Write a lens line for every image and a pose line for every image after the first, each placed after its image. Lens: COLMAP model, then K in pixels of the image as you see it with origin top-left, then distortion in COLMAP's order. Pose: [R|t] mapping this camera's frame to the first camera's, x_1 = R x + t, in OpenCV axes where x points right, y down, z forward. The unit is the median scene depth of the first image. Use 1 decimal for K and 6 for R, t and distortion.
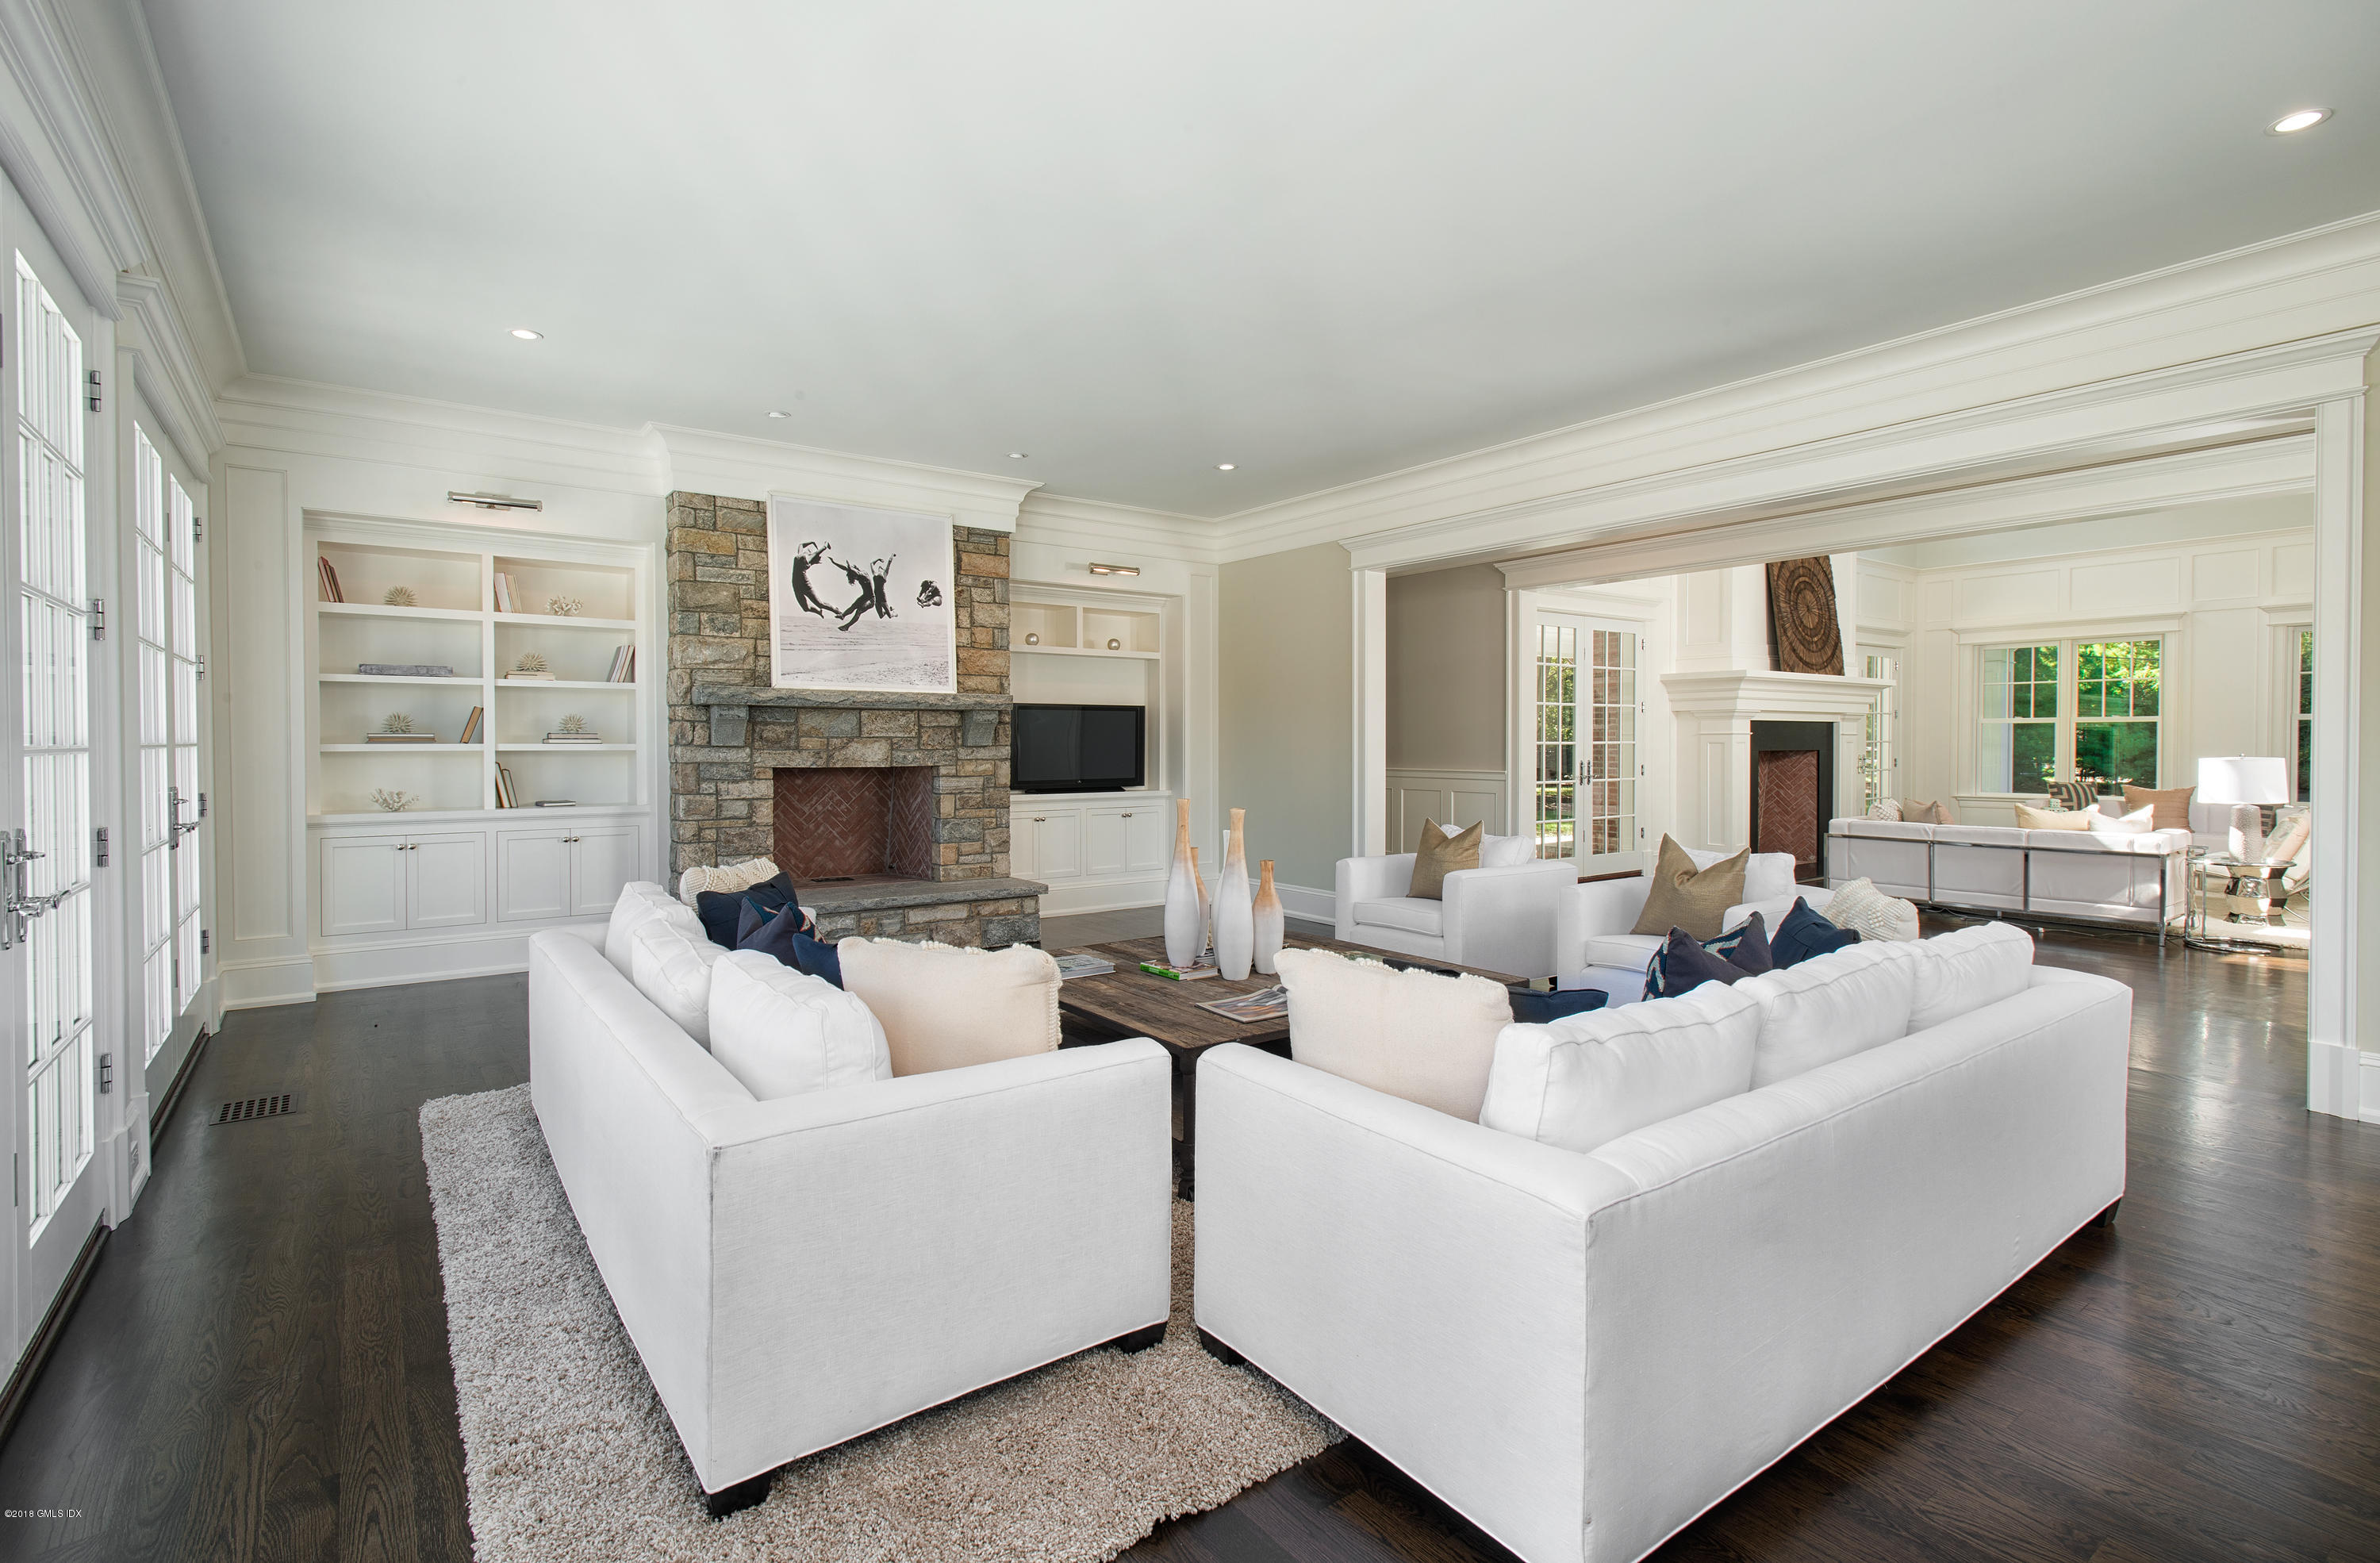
lens RADIAL K [[1120.0, 0, 1187.0], [0, 1120.0, 753.5], [0, 0, 1]] dist [0.002204, 0.000464]
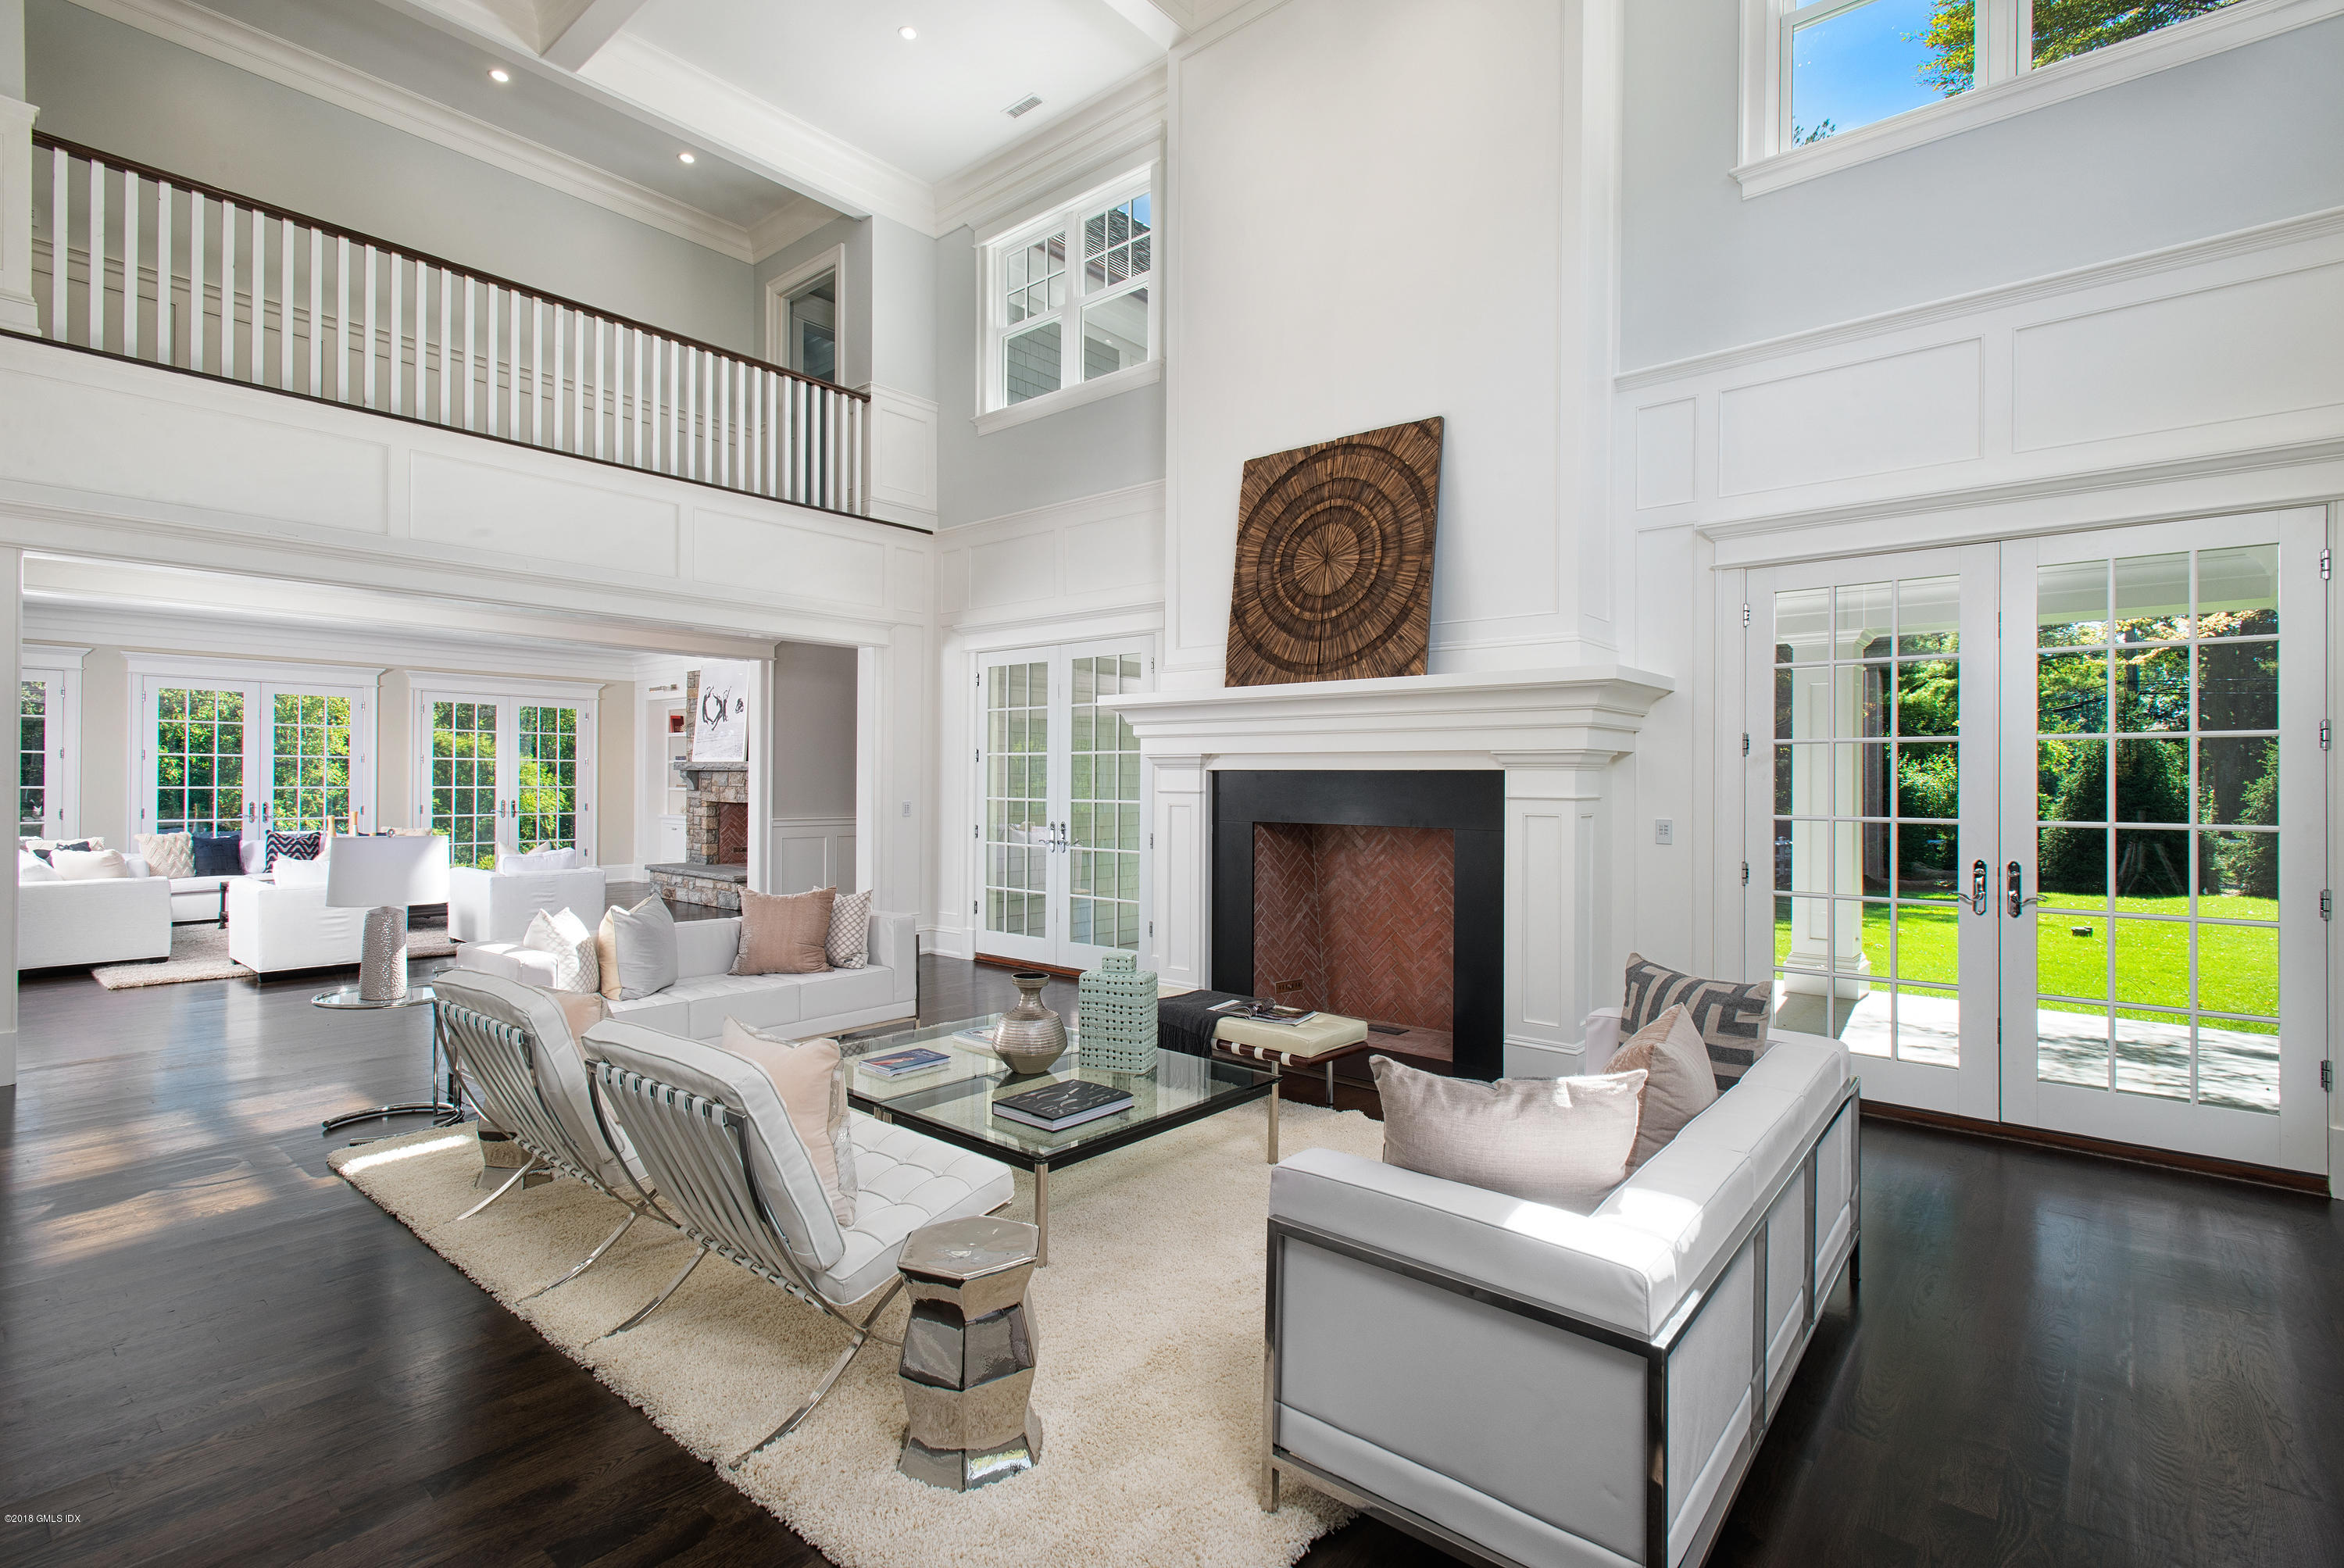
lens RADIAL K [[1090.6, 0, 1182.0], [0, 1090.6, 780.4], [0, 0, 1]] dist [-0.000734, -0.000169]
pose [[0.238852, 0.002545, -0.971053, 1.682488], [-0.018428, 0.999828, -0.001912, -0.035199], [0.970881, 0.018352, 0.238858, 1.316825]]
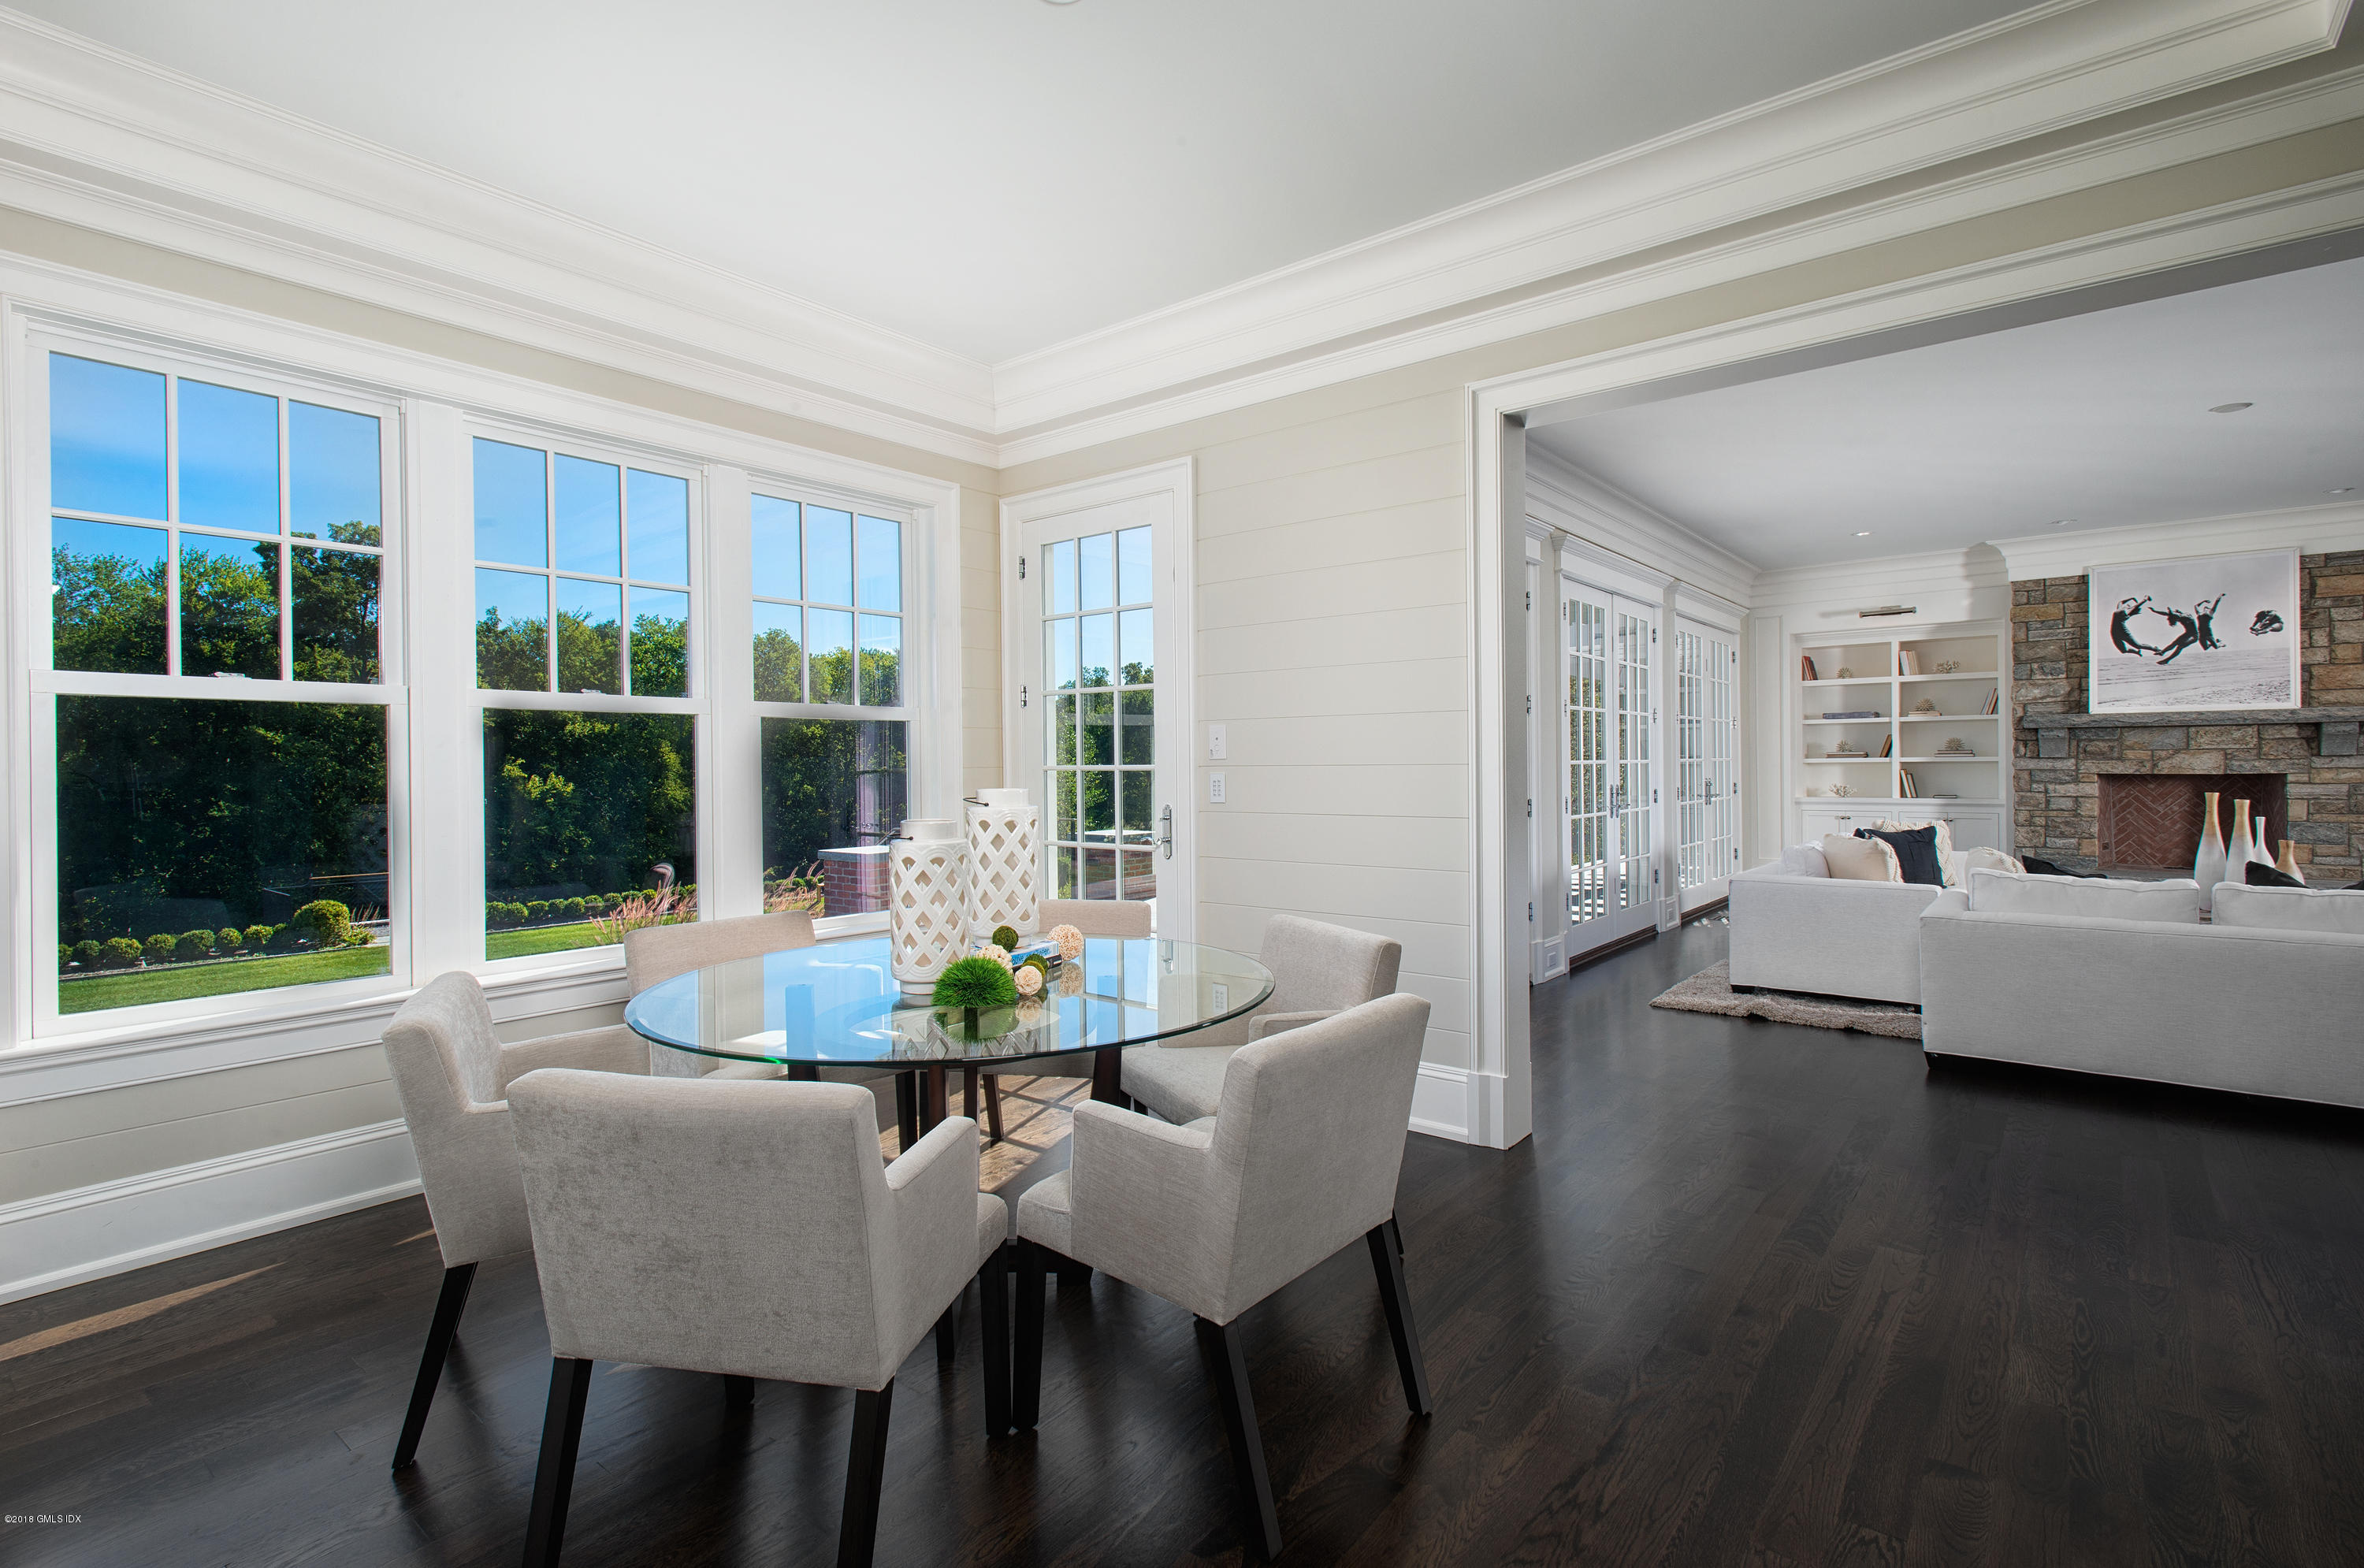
lens RADIAL K [[1110.5, 0, 1171.8], [0, 1110.5, 770.6], [0, 0, 1]] dist [0.000696, -0.000542]
pose [[0.240937, 0.001925, -0.970539, 0.619333], [-0.002440, 0.999996, 0.001378, 0.009699], [0.970538, 0.002036, 0.240941, -0.364311]]
